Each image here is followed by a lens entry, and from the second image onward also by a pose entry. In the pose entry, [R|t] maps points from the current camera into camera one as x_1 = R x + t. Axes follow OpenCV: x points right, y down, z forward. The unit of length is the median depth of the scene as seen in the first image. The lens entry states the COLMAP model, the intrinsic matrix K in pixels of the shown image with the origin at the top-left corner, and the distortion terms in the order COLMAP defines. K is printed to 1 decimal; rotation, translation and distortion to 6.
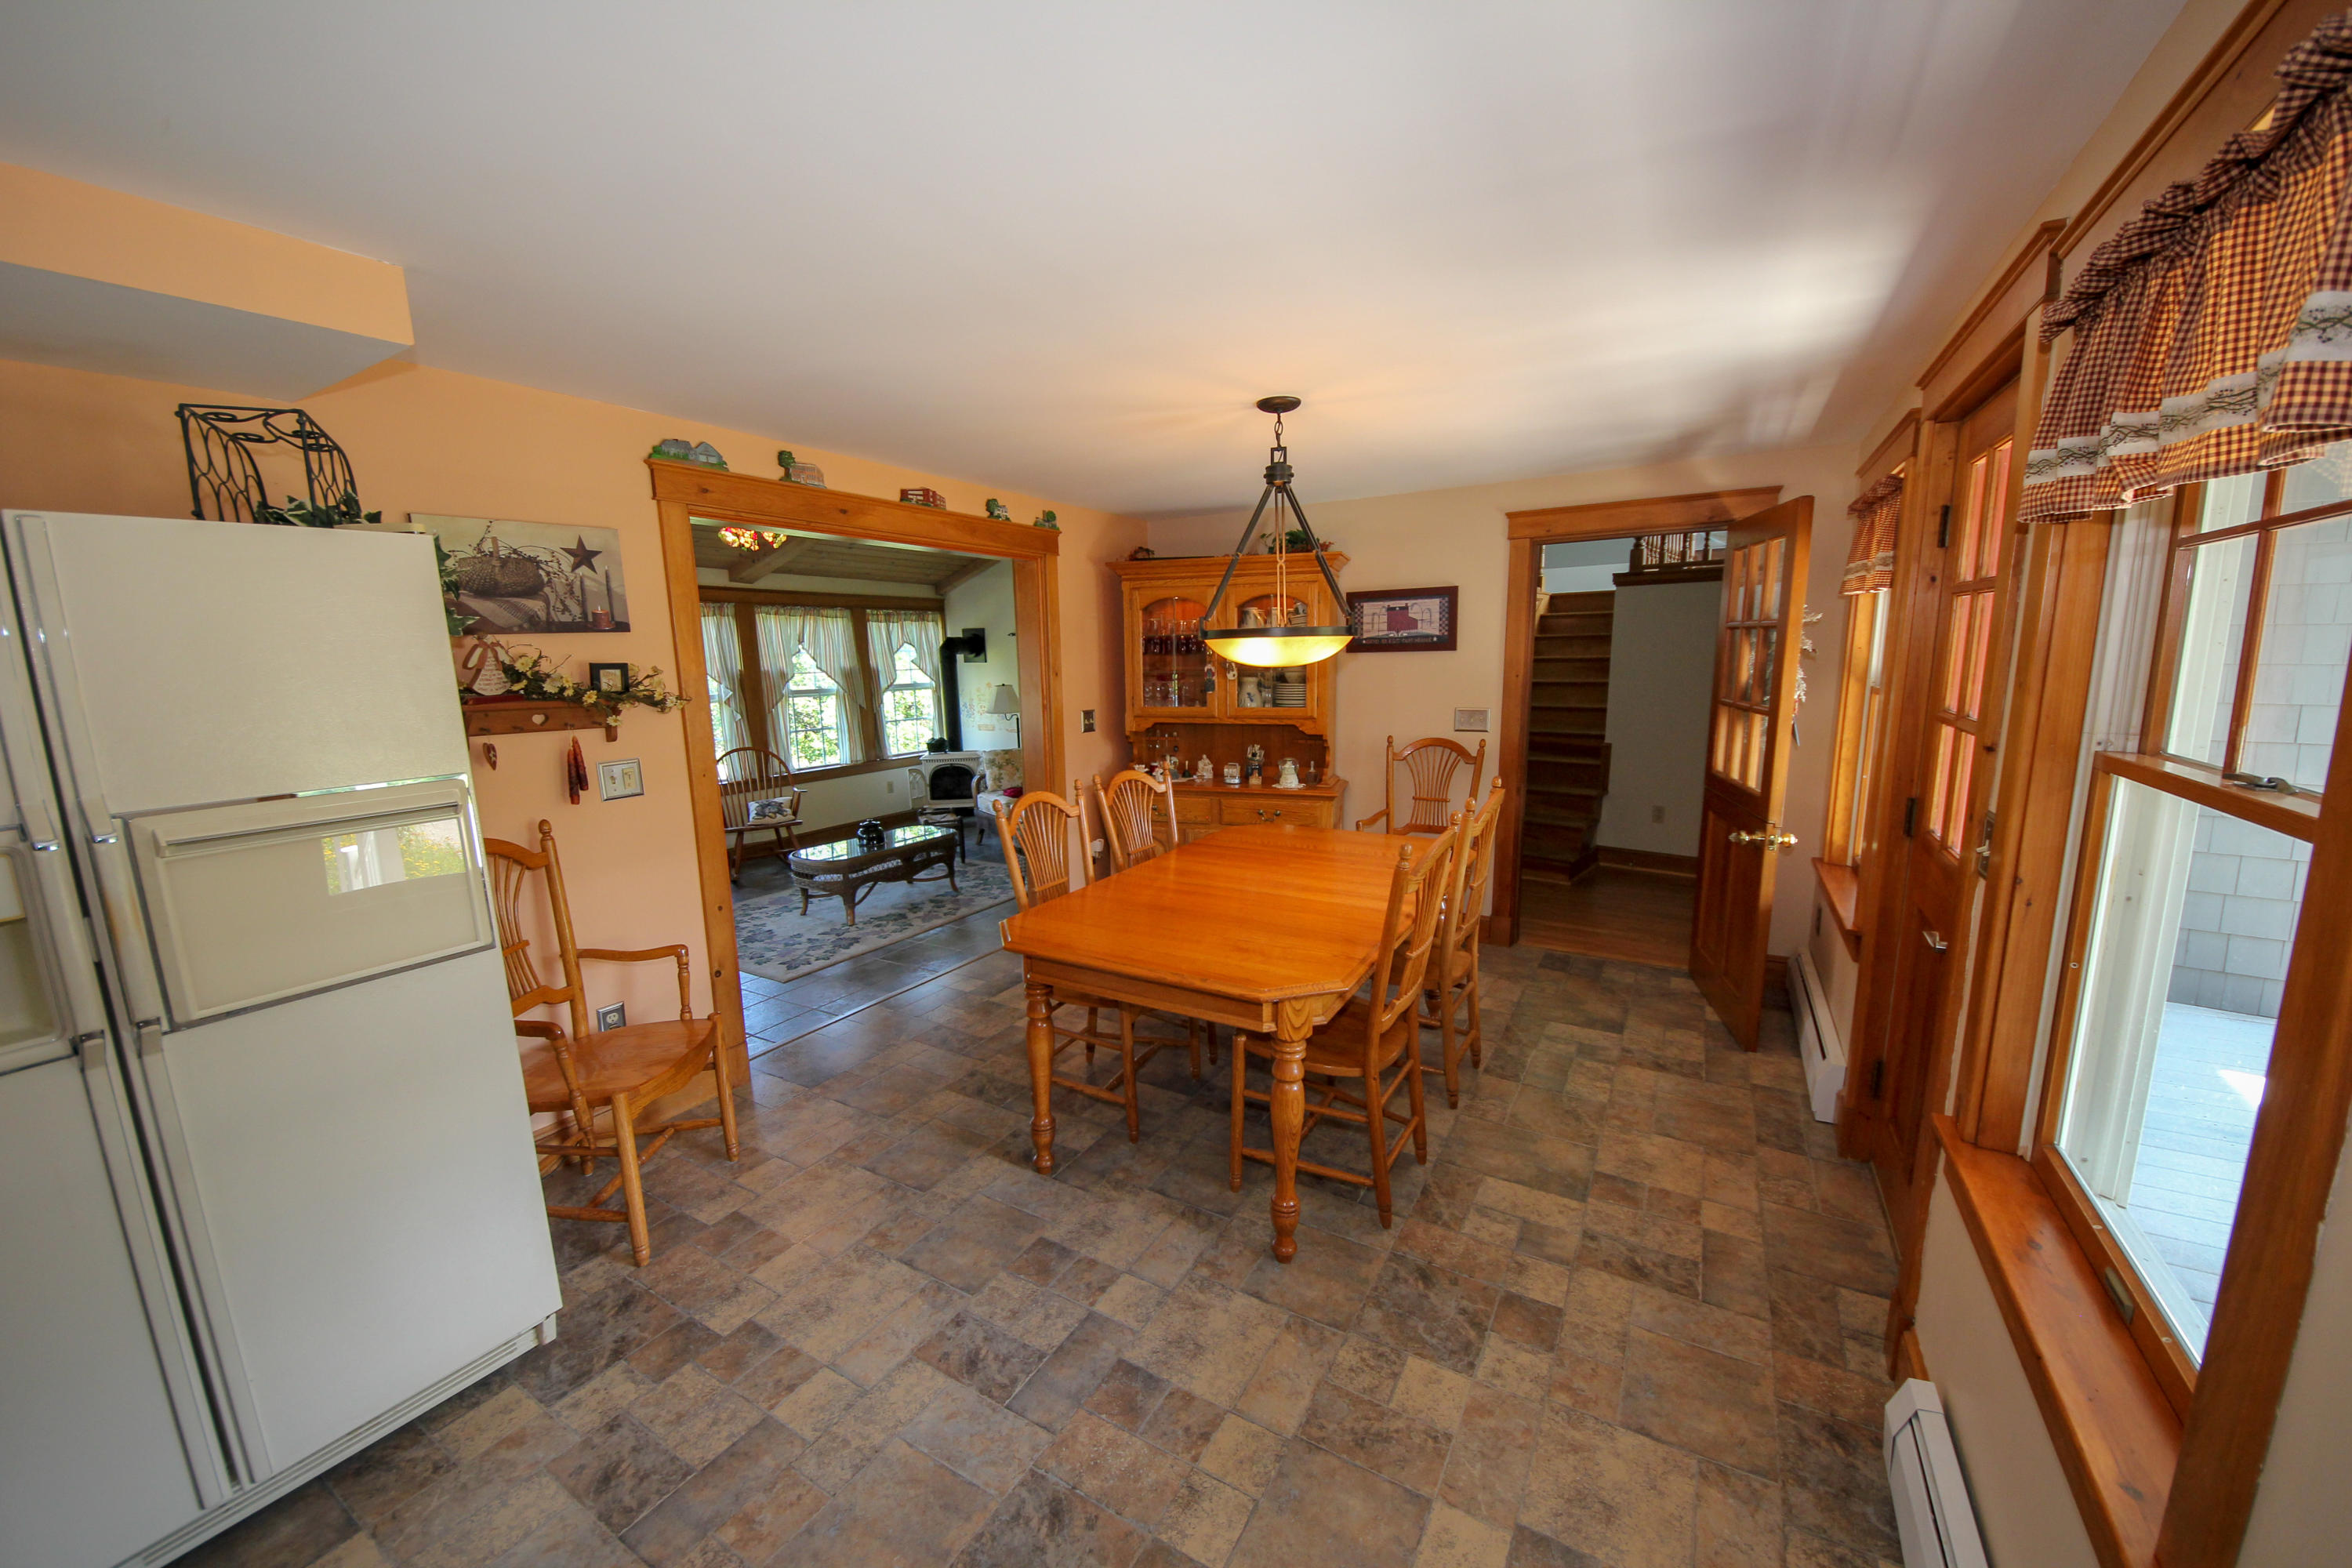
lens RADIAL K [[870.8, 0, 1172.2], [0, 870.8, 802.1], [0, 0, 1]] dist [0.030487, -0.015812]
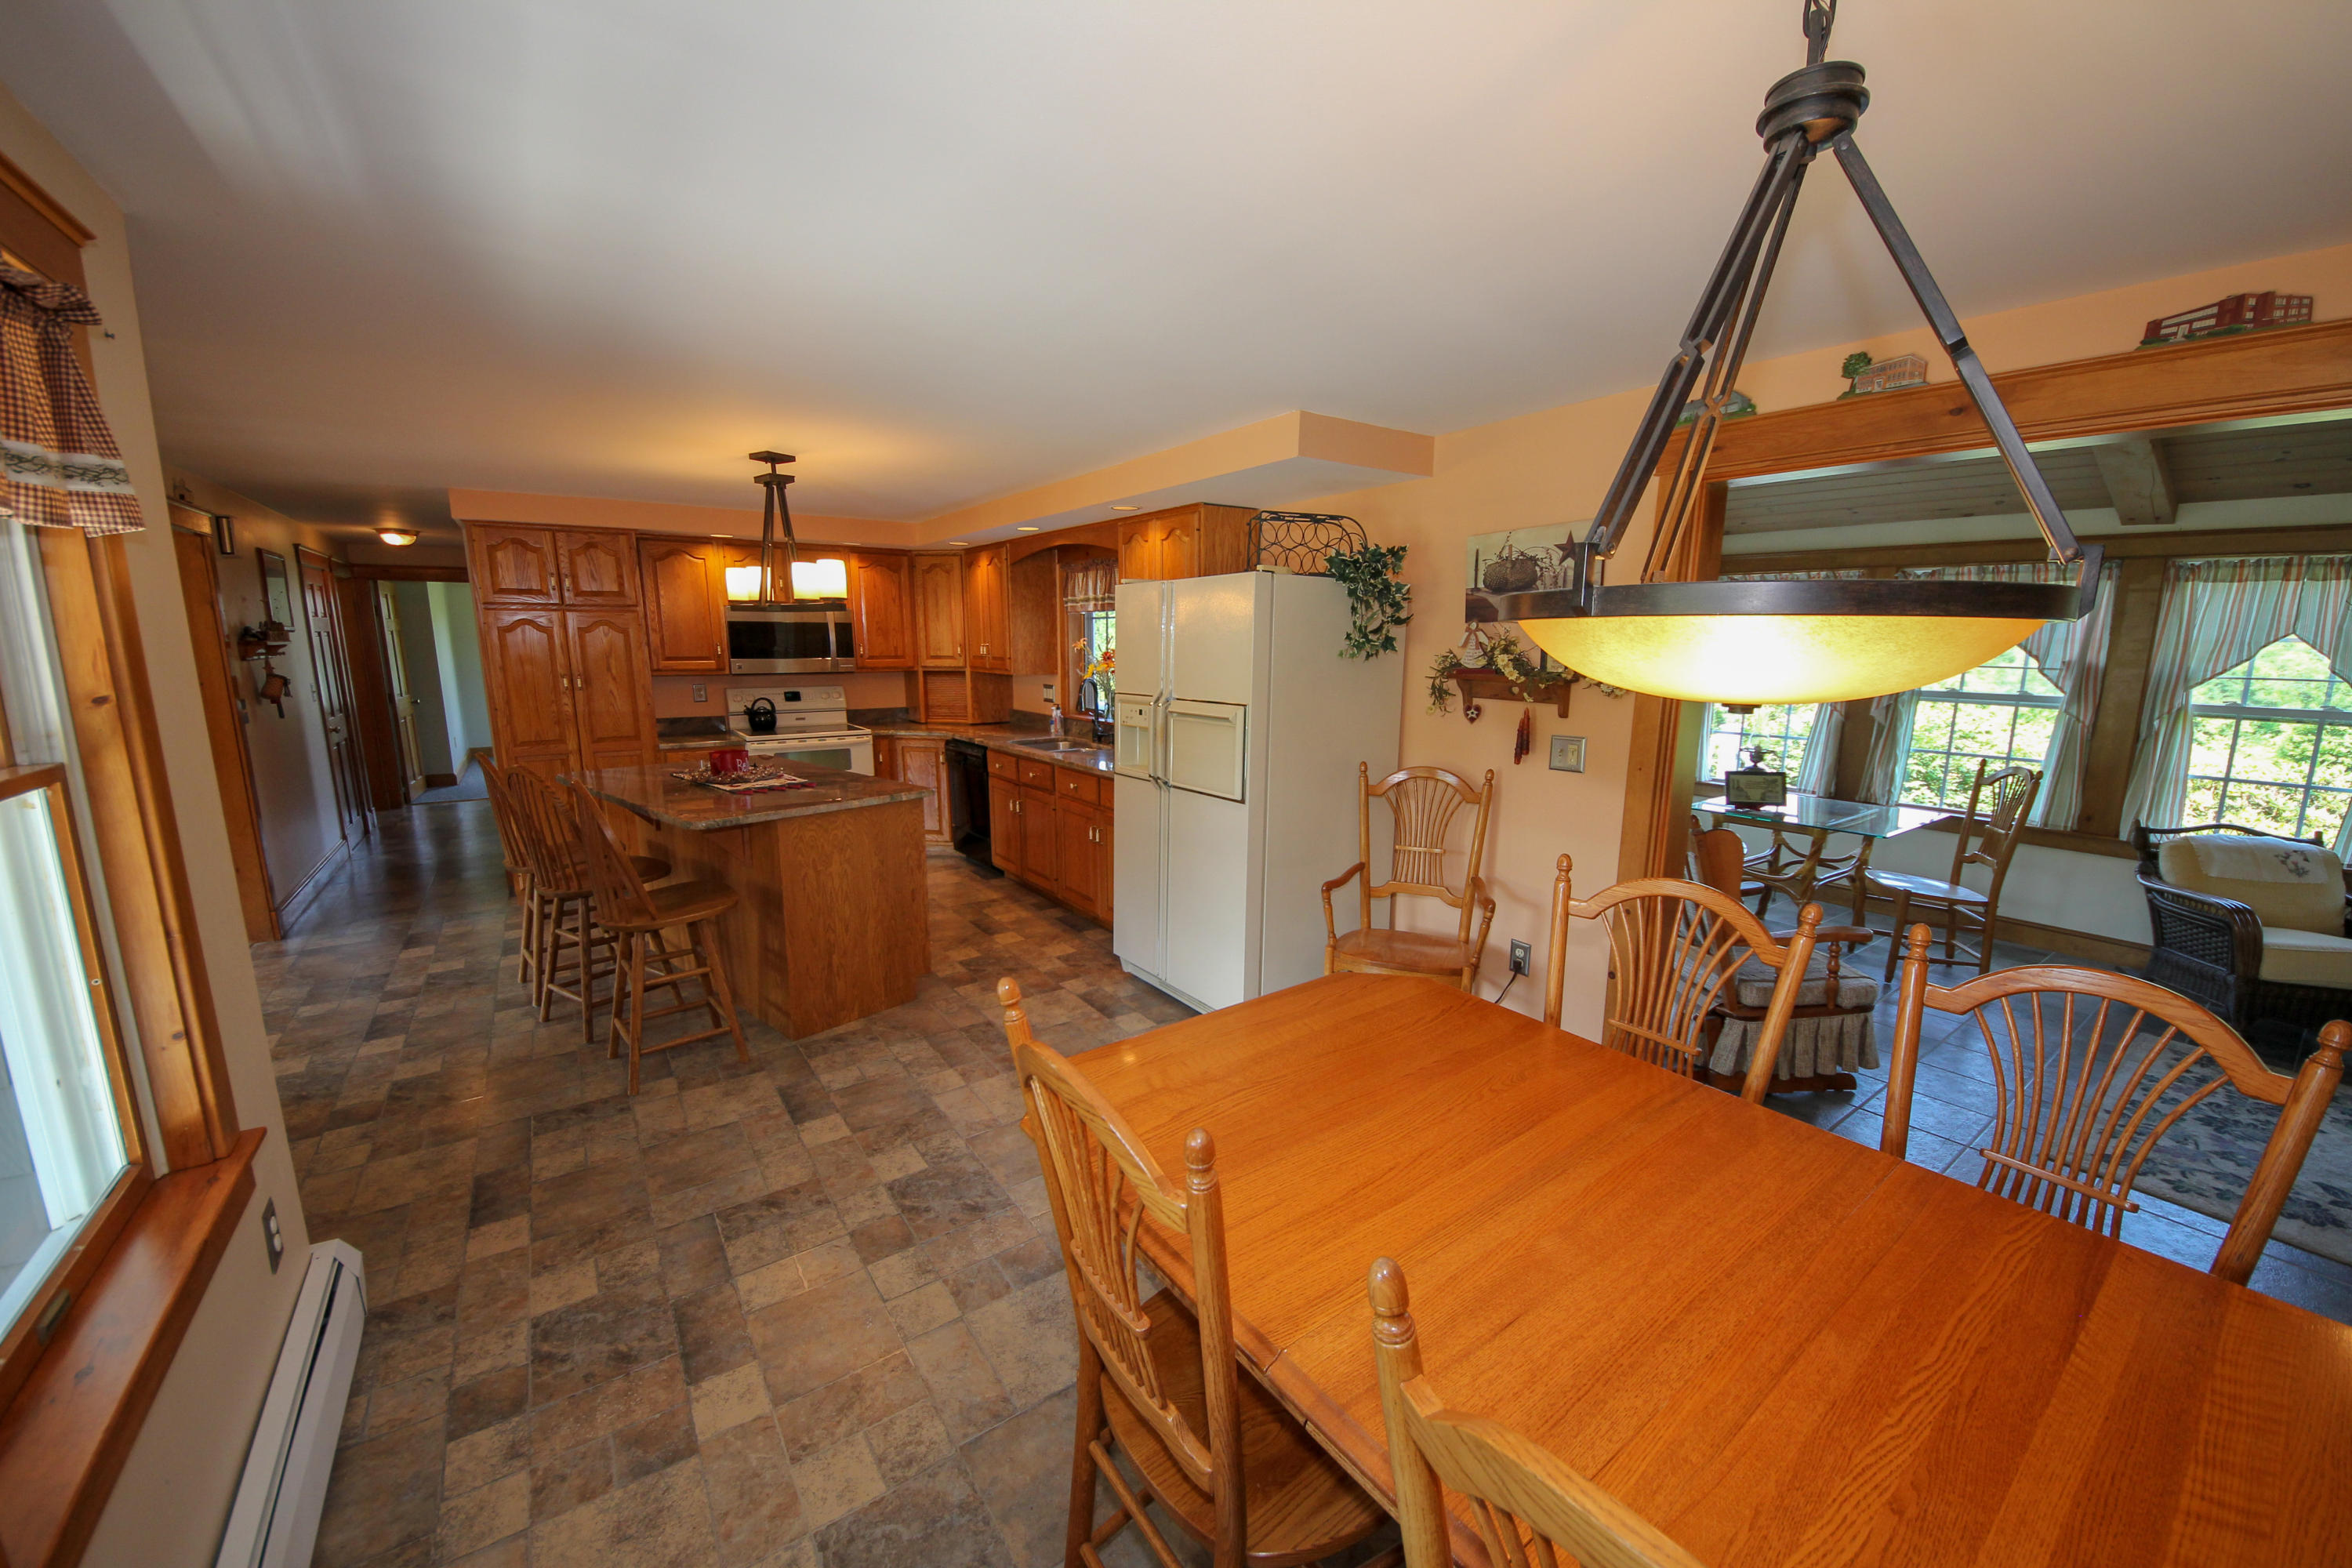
lens RADIAL K [[871.4, 0, 1176.6], [0, 871.4, 798.8], [0, 0, 1]] dist [0.045193, -0.026483]
pose [[-0.396586, 0.180318, -0.900114, 0.268958], [-0.156922, 0.952771, 0.260006, -0.086751], [0.904486, 0.244362, -0.349560, 0.464630]]
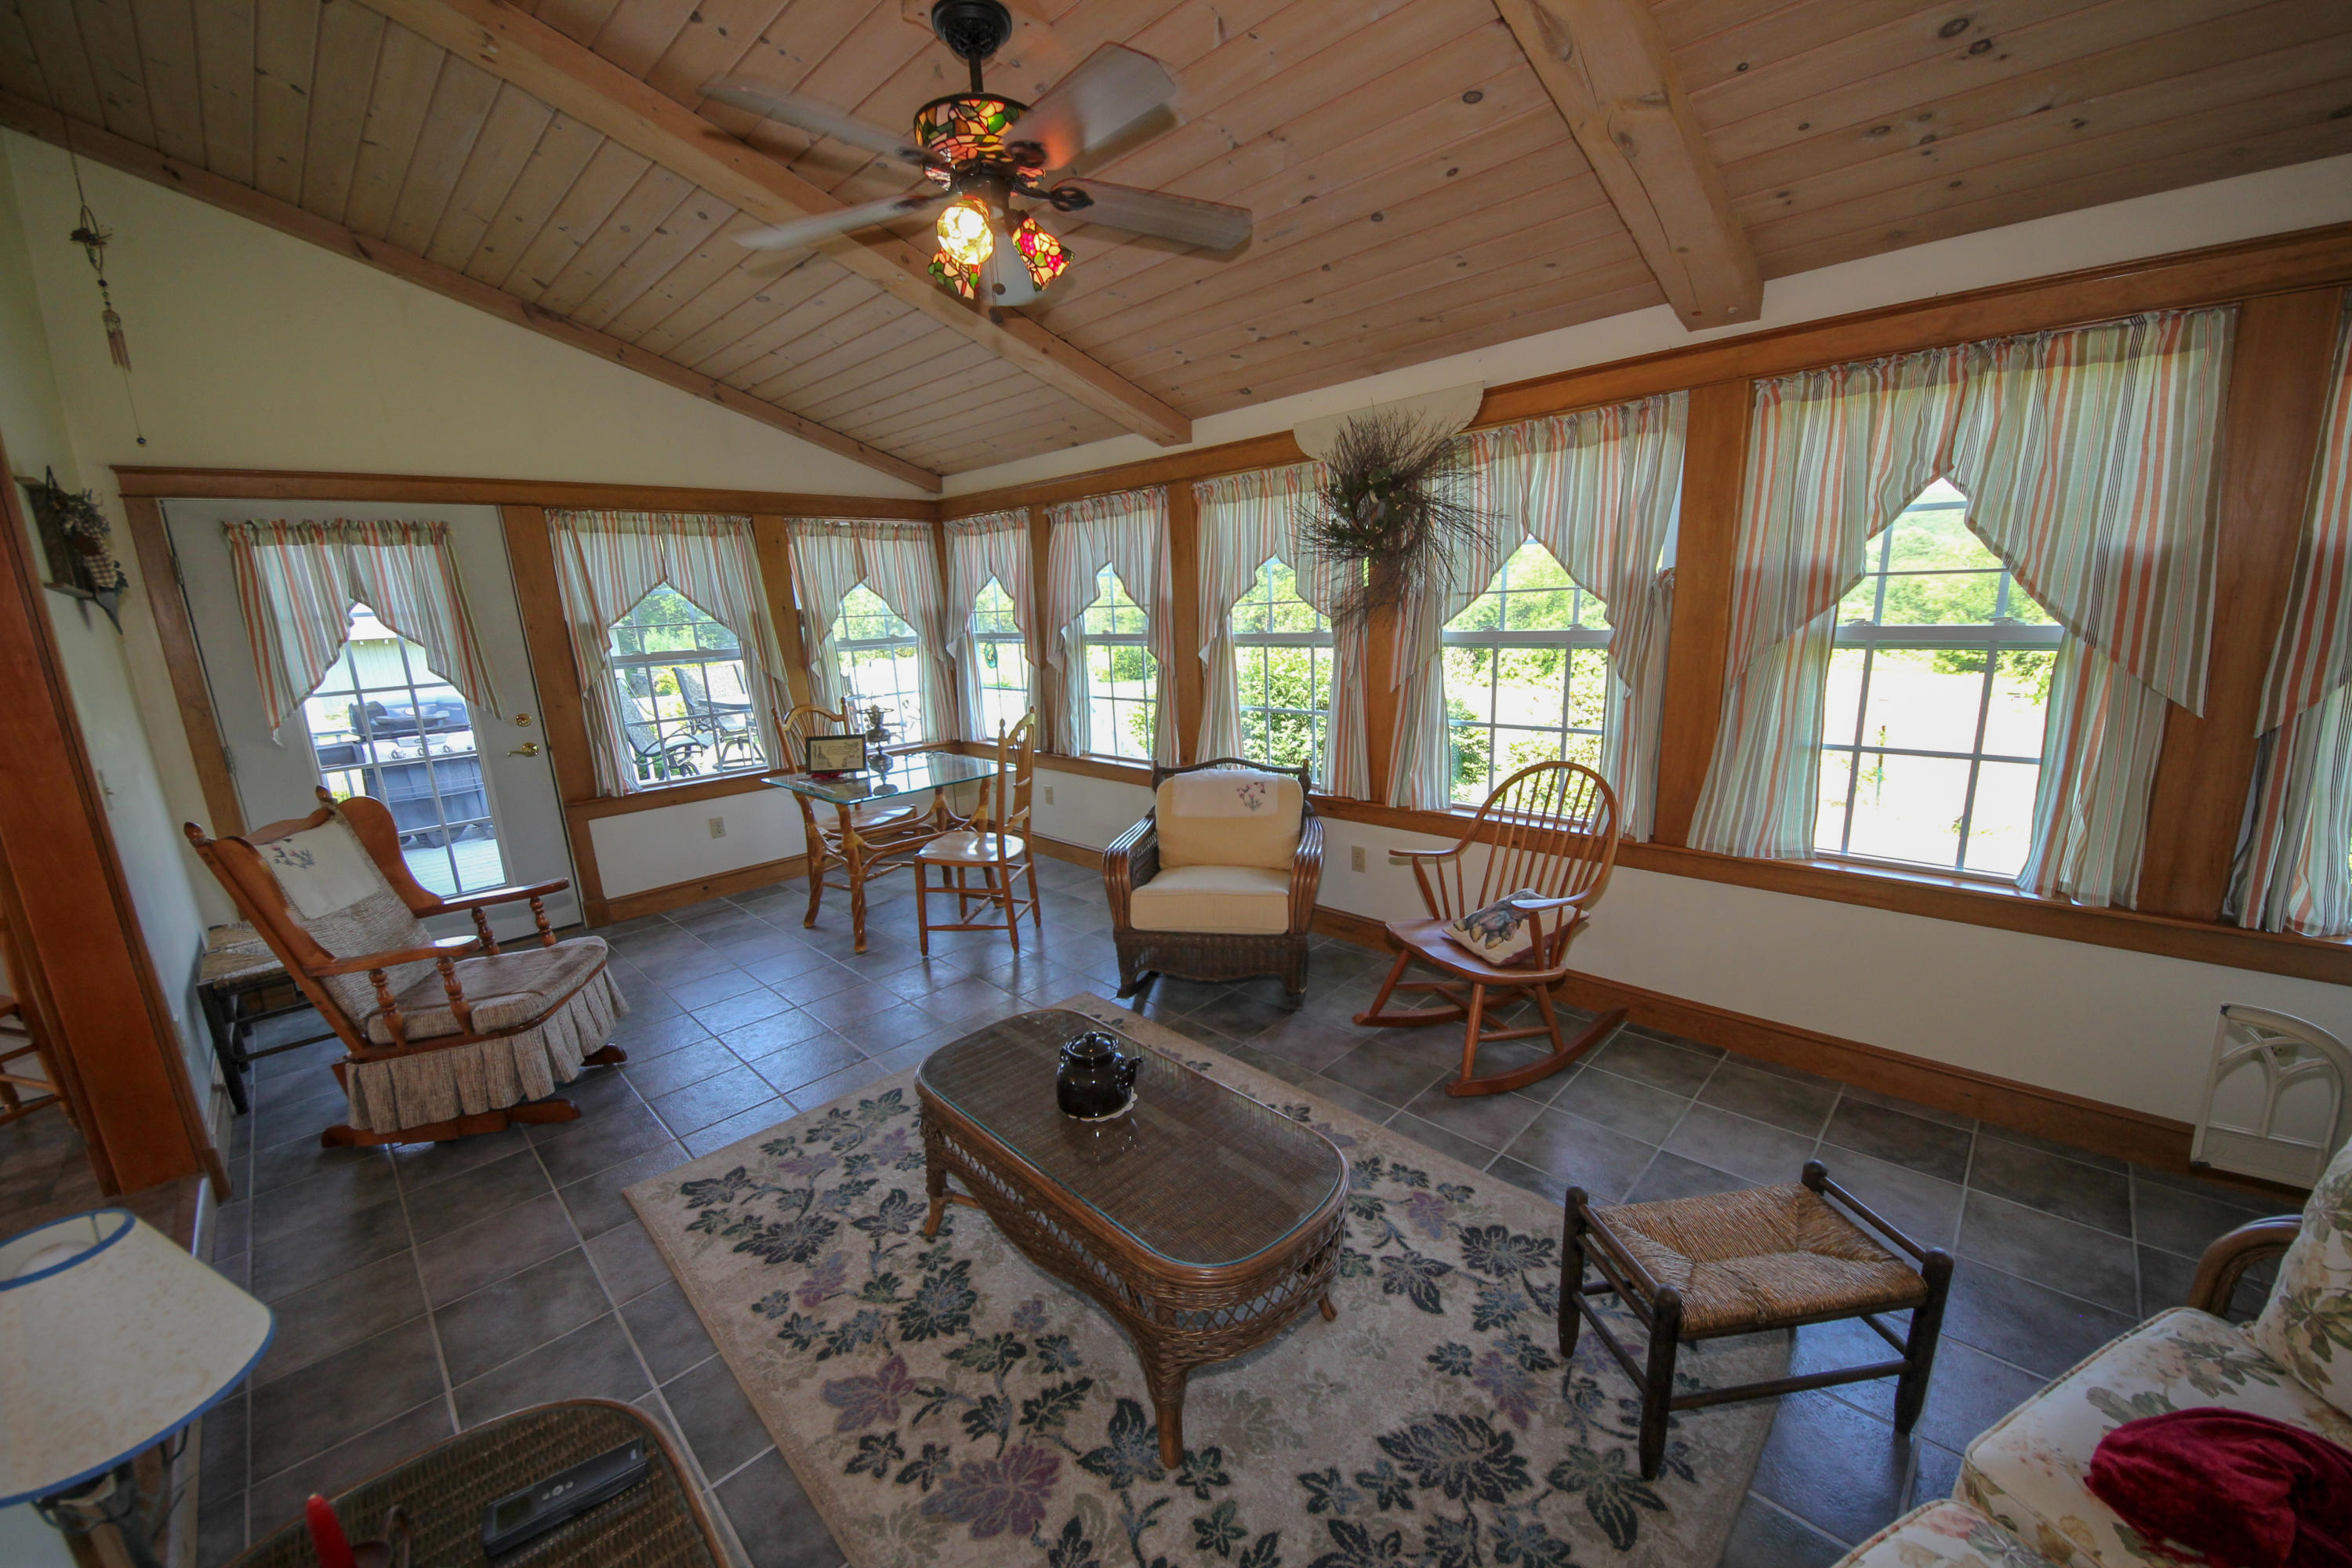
lens RADIAL K [[871.4, 0, 1176.6], [0, 871.4, 798.8], [0, 0, 1]] dist [0.045193, -0.026483]
pose [[-0.232860, 0.243011, -0.941659, -0.054336], [-0.118441, 0.953982, 0.275481, -0.168236], [0.965271, 0.175679, -0.193362, 1.093393]]
